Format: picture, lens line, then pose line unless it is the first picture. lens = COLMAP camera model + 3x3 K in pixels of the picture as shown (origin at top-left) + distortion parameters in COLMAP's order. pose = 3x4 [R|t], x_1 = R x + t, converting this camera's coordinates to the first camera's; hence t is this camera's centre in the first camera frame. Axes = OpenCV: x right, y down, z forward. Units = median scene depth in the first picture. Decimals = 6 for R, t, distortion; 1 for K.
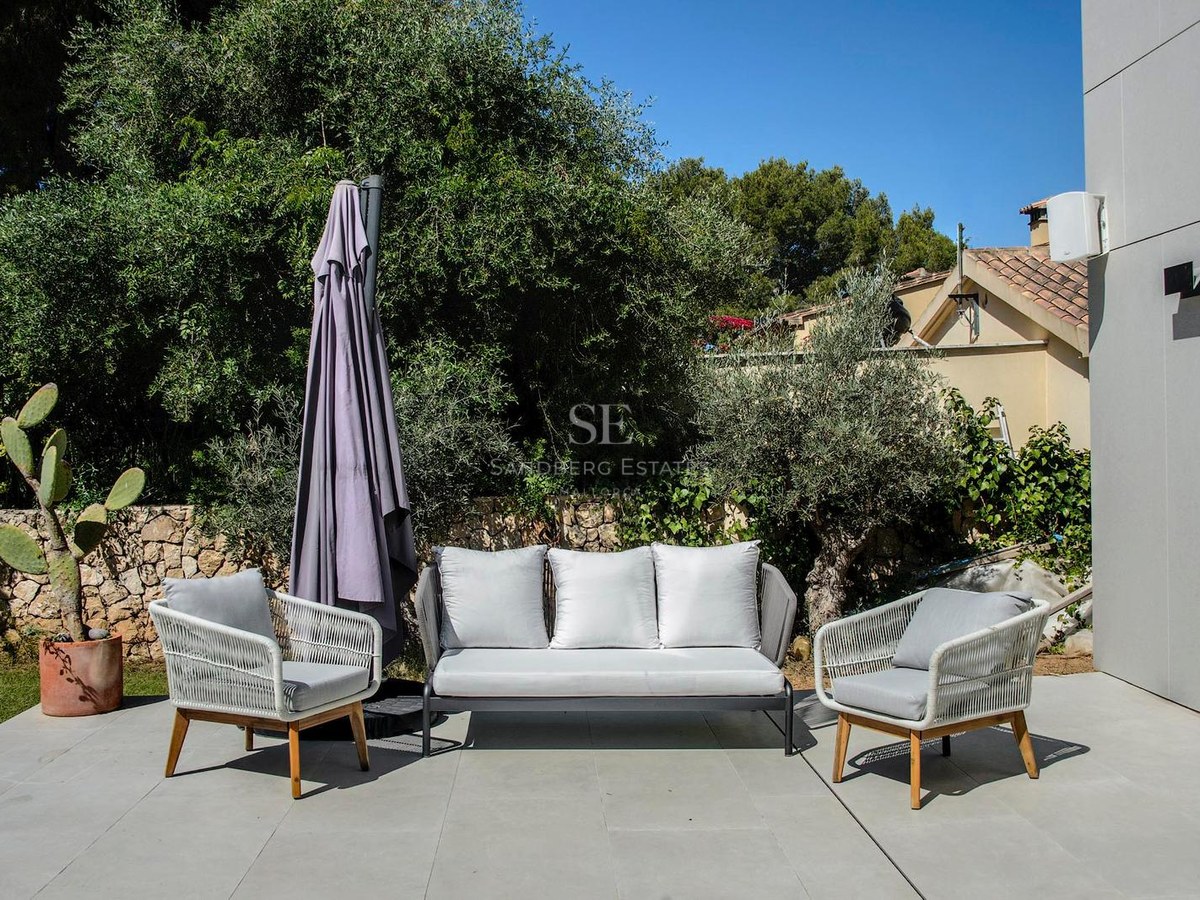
lens RADIAL K [[1203.7, 0, 600.0], [0, 1203.7, 450.0], [0, 0, 1]] dist [-0.002790, -0.001836]
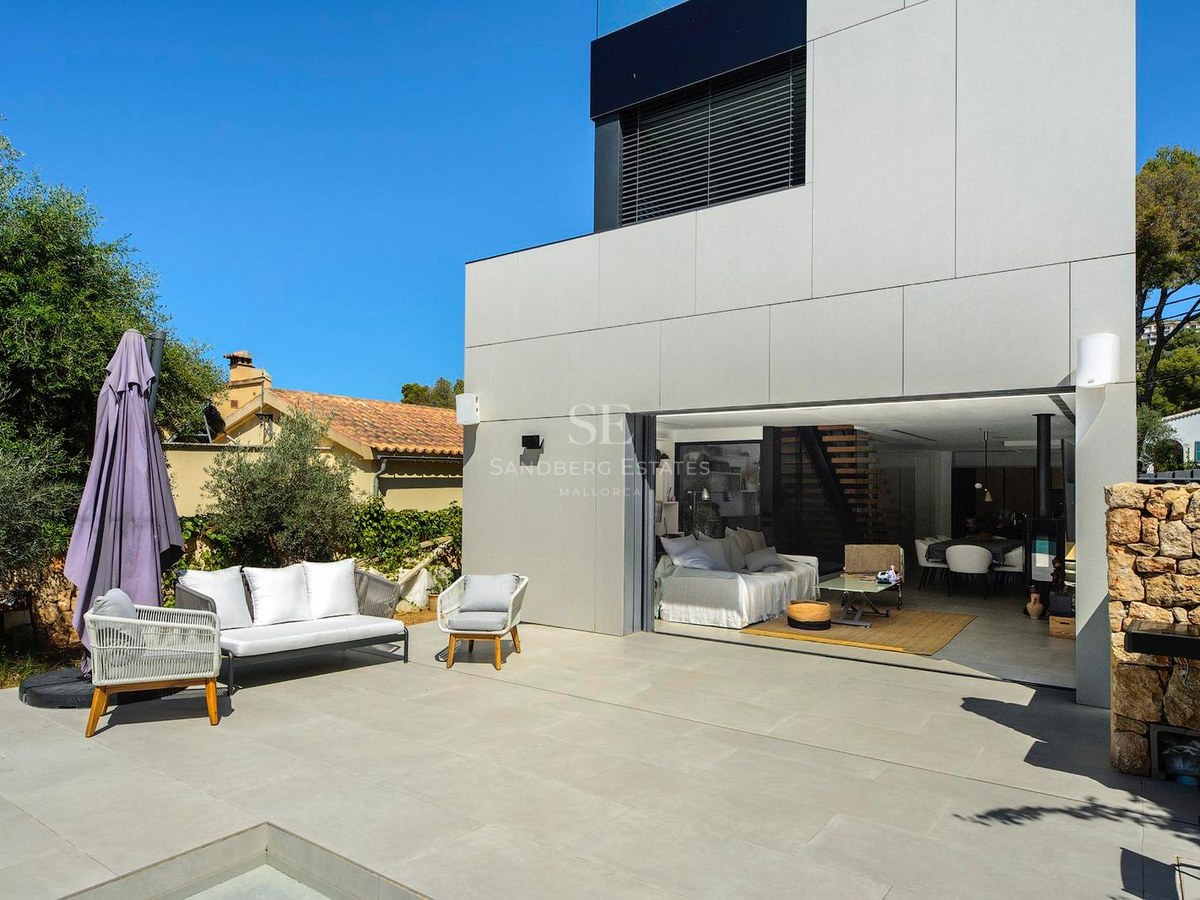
lens RADIAL K [[749.3, 0, 582.7], [0, 749.3, 475.9], [0, 0, 1]] dist [-0.000512, -0.000079]
pose [[0.637773, 0.042683, 0.769041, -0.538473], [-0.013105, 0.998920, -0.044573, -0.006080], [-0.770113, 0.018349, 0.637644, -0.031492]]
